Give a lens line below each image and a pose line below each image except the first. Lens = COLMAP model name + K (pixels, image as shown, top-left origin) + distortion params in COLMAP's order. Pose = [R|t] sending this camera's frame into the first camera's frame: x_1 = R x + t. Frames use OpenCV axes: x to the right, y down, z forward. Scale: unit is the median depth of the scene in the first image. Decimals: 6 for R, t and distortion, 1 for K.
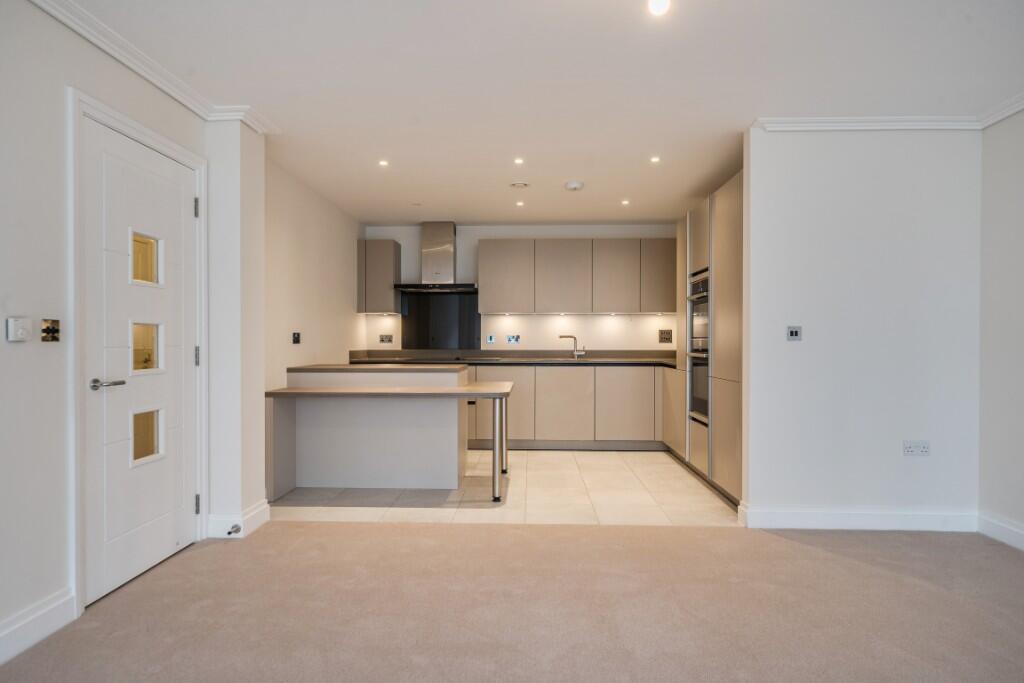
lens RADIAL K [[598.0, 0, 510.0], [0, 598.0, 349.1], [0, 0, 1]] dist [0.003264, -0.000026]
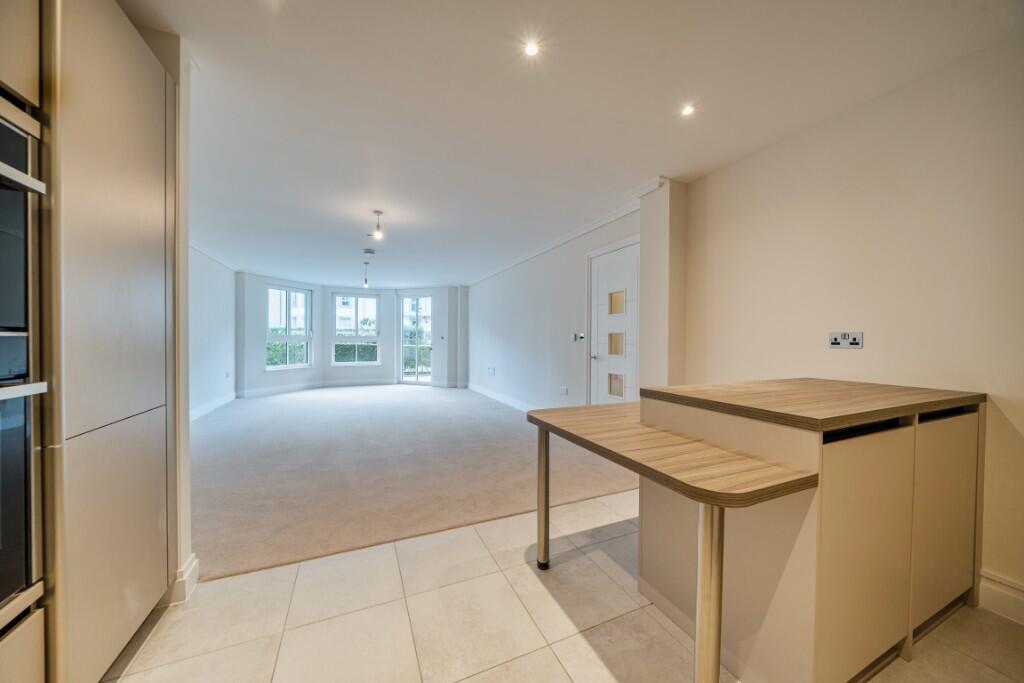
lens RADIAL K [[348.4, 0, 509.7], [0, 348.4, 341.0], [0, 0, 1]] dist [-0.001174, -0.000010]
pose [[-0.893201, 0.000550, -0.449658, 0.134787], [-0.009750, 0.999740, 0.020591, -0.016582], [0.449553, 0.022776, -0.892963, 0.909143]]
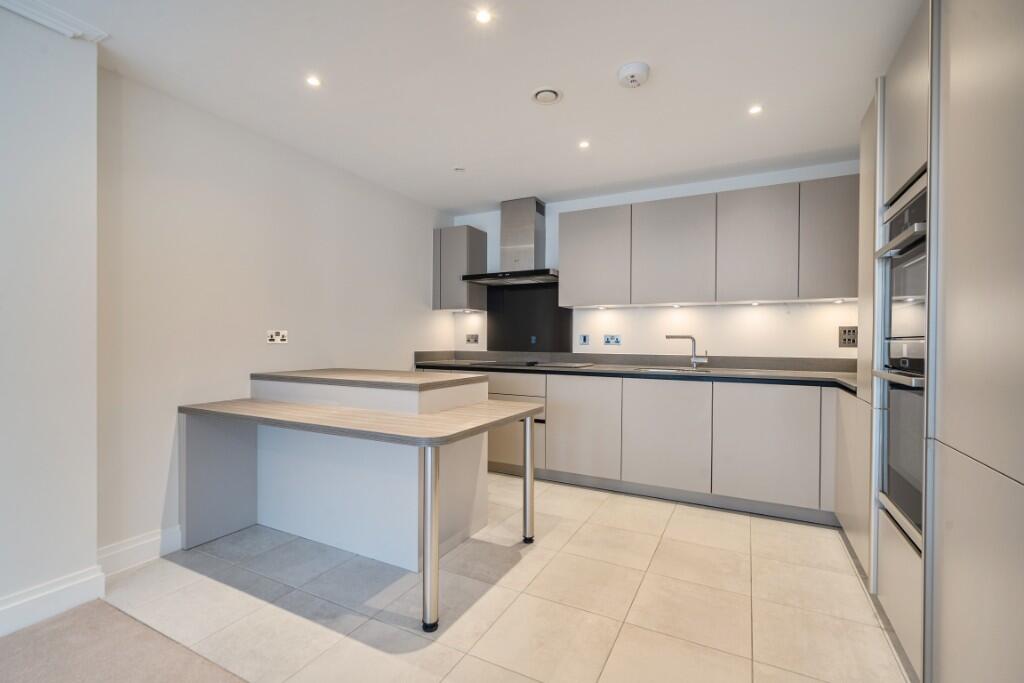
lens RADIAL K [[458.3, 0, 510.2], [0, 458.3, 345.2], [0, 0, 1]] dist [-0.002356, -0.000106]
pose [[0.904904, 0.009878, -0.425501, 0.150702], [-0.012575, 0.999915, -0.003531, -0.006731], [0.425430, 0.008546, 0.904951, 0.434852]]
